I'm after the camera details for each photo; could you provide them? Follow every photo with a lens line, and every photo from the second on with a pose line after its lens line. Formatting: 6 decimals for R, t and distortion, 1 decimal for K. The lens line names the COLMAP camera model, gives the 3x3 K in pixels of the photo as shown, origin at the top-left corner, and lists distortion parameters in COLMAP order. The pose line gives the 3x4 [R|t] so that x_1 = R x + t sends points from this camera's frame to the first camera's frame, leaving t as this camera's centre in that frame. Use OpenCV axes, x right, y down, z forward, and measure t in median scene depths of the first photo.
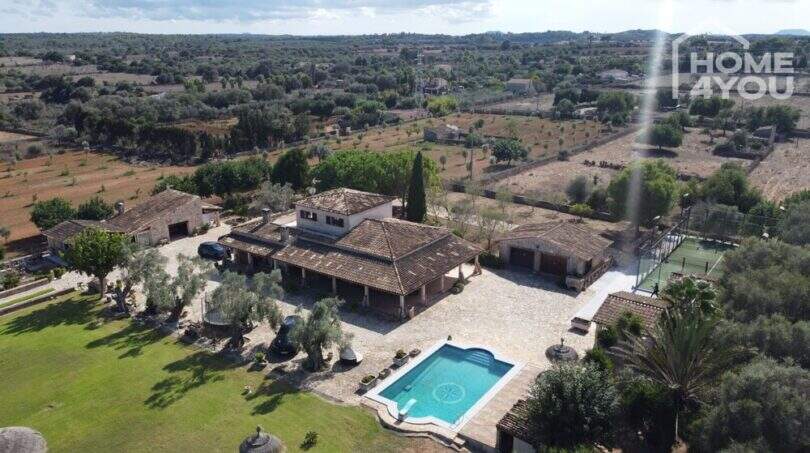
lens RADIAL K [[602.9, 0, 405.0], [0, 602.9, 226.5], [0, 0, 1]] dist [-0.003752, -0.005031]
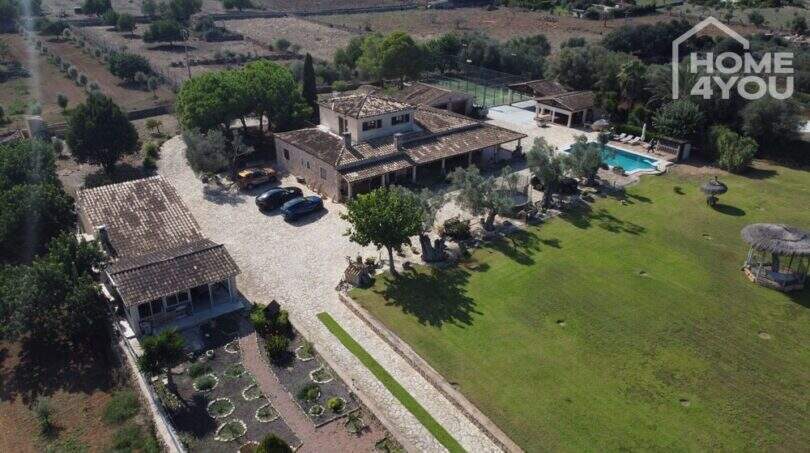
lens RADIAL K [[602.9, 0, 405.0], [0, 602.9, 226.5], [0, 0, 1]] dist [-0.003752, -0.005031]
pose [[0.295387, -0.406263, 0.864695, -1.528061], [0.267297, 0.904079, 0.333456, -0.261857], [-0.917224, 0.132631, 0.375646, 0.873121]]
